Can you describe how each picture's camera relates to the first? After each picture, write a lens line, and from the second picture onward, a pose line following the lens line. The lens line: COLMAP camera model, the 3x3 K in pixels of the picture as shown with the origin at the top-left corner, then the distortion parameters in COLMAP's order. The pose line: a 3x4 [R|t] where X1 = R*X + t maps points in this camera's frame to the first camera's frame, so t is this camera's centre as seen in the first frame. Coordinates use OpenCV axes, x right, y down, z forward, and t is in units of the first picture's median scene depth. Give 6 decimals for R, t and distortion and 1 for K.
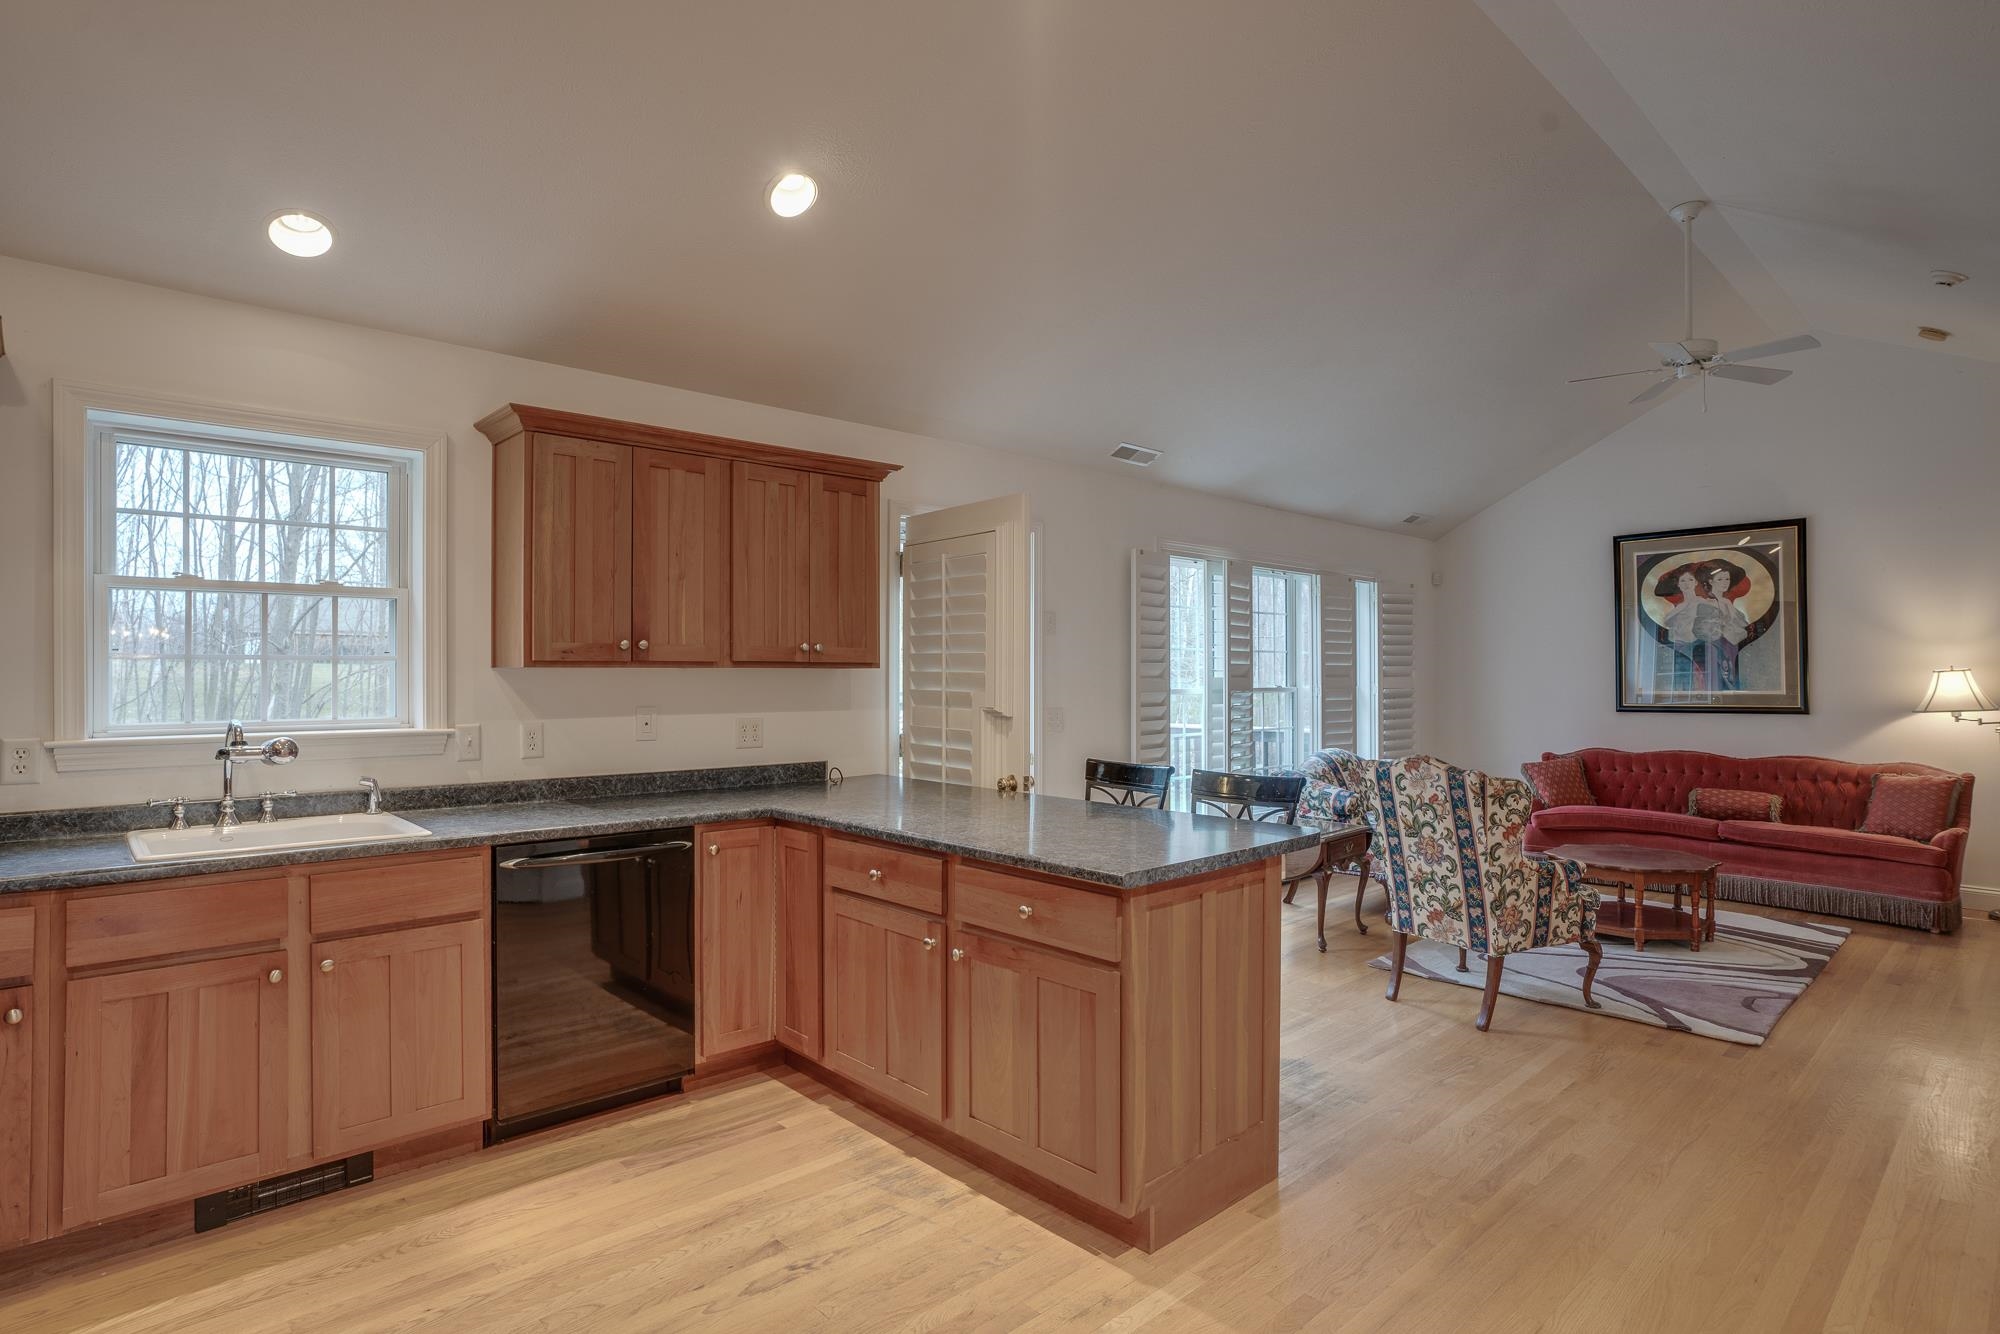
lens RADIAL K [[1038.1, 0, 1000.0], [0, 1038.1, 667.0], [0, 0, 1]] dist [-0.056035, 0.030631]
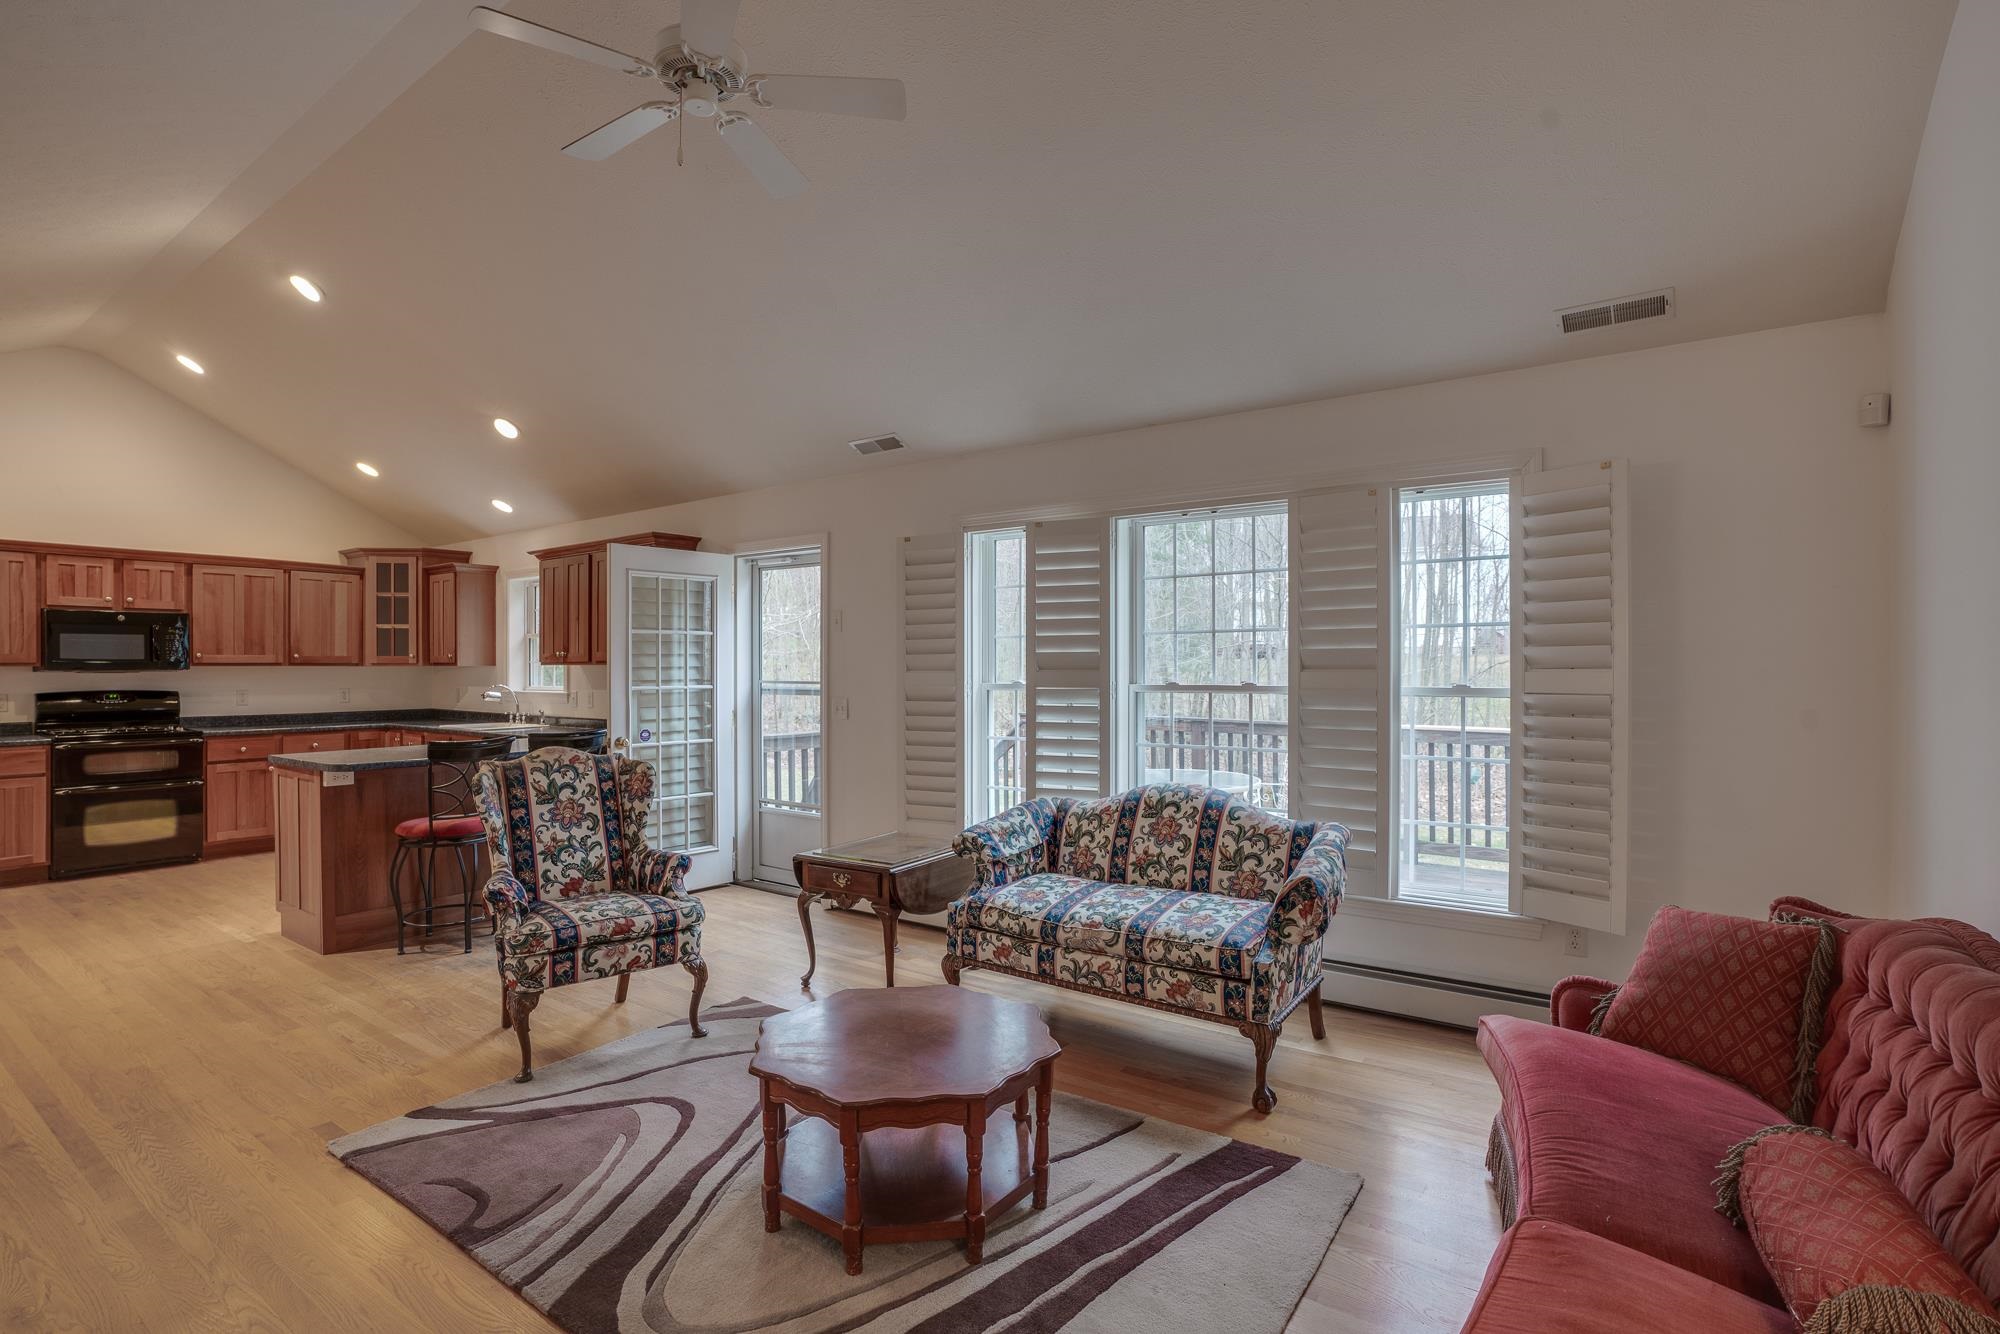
lens RADIAL K [[959.3, 0, 993.3], [0, 959.3, 671.7], [0, 0, 1]] dist [-0.059664, 0.023777]
pose [[0.193582, 0.003945, -0.981076, 1.653570], [0.010950, 0.999921, 0.006181, 0.011507], [0.981023, -0.011939, 0.193523, 1.460892]]
